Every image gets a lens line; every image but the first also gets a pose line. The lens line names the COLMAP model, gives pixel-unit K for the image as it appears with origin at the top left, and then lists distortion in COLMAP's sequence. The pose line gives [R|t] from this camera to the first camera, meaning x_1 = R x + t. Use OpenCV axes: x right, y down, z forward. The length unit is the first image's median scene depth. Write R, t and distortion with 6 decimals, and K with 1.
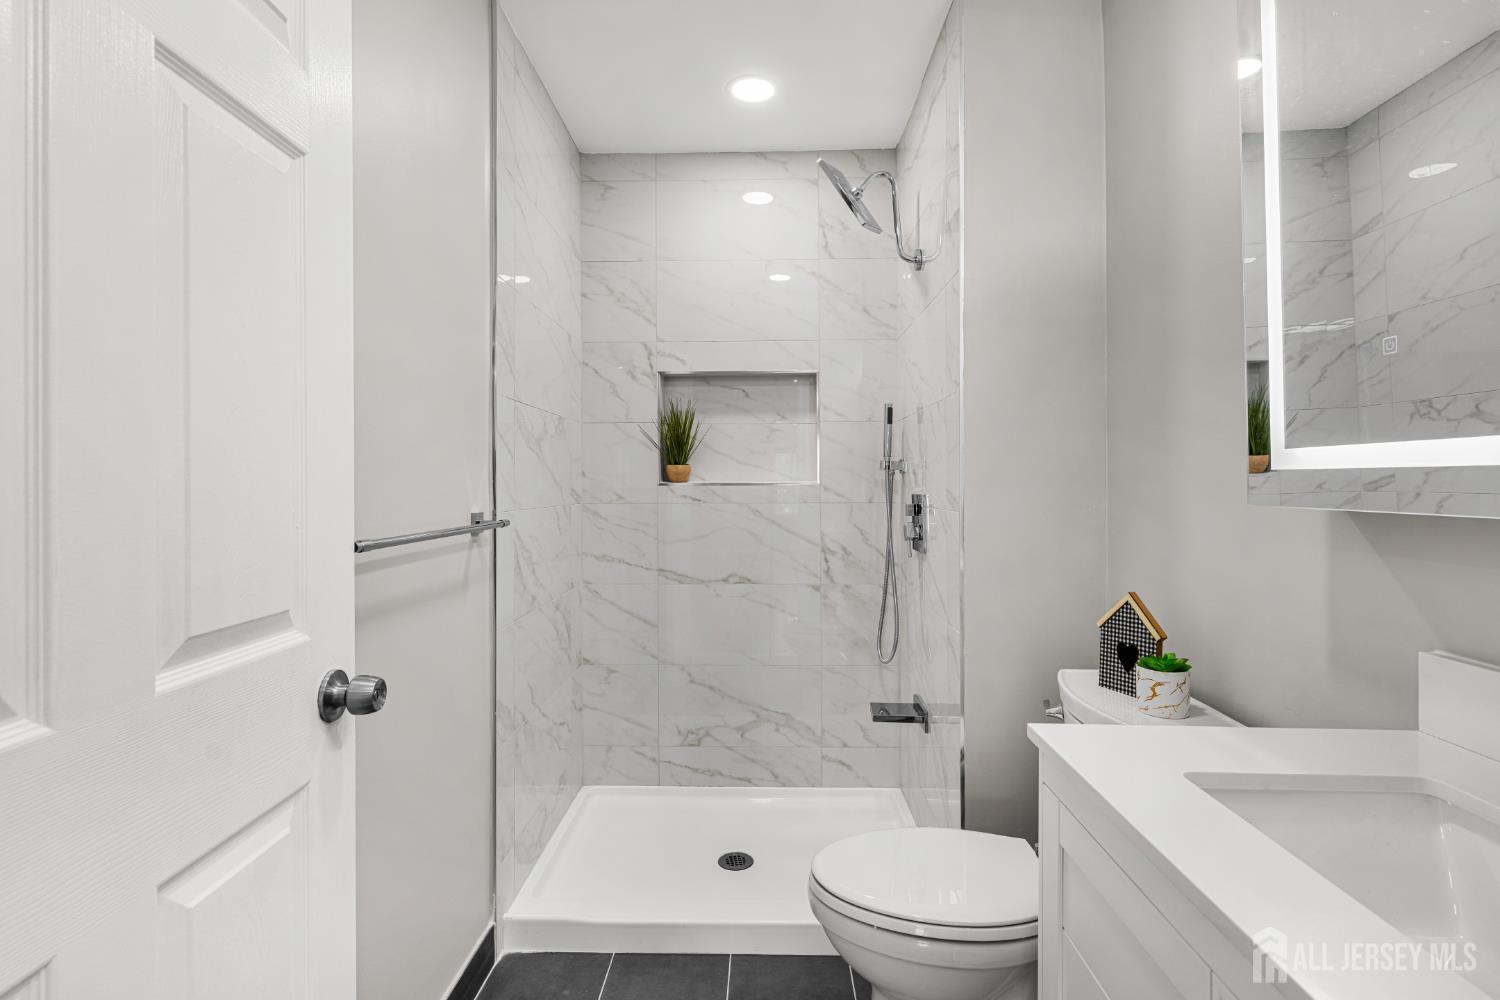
lens RADIAL K [[743.7, 0, 750.6], [0, 743.7, 496.1], [0, 0, 1]] dist [-0.001848, -0.000365]
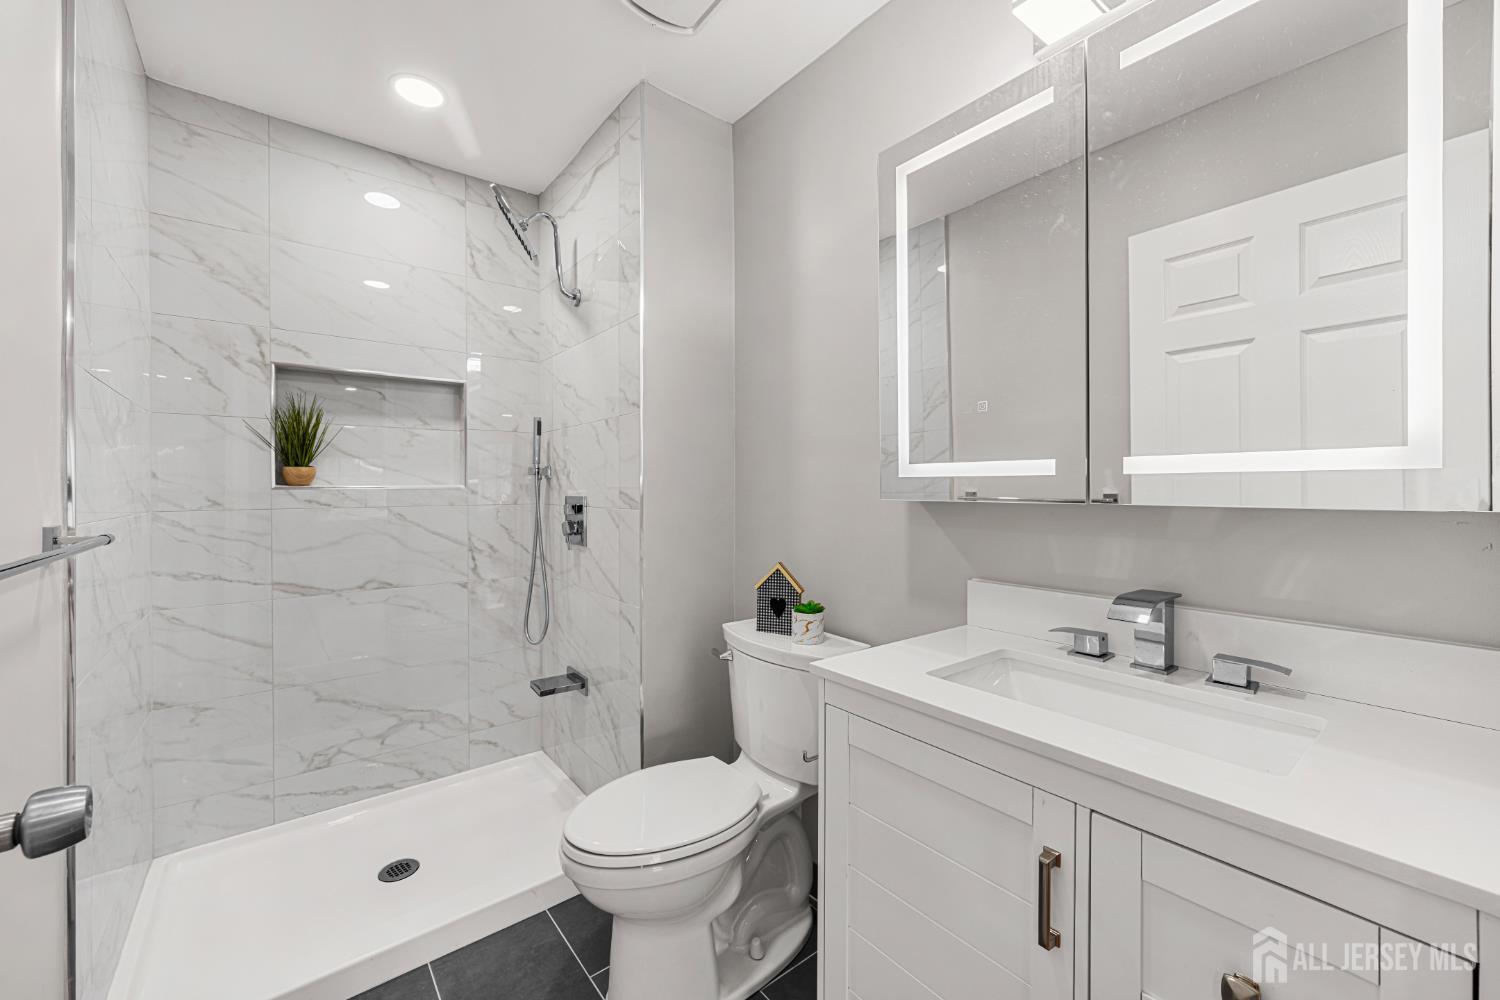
lens RADIAL K [[590.4, 0, 750.0], [0, 590.4, 500.0], [0, 0, 1]] dist [0.000463, 0.000062]
pose [[0.765562, -0.013167, 0.643227, -0.142590], [0.011692, 0.999910, 0.006553, 0.000567], [-0.643256, 0.002504, 0.765647, 0.088442]]
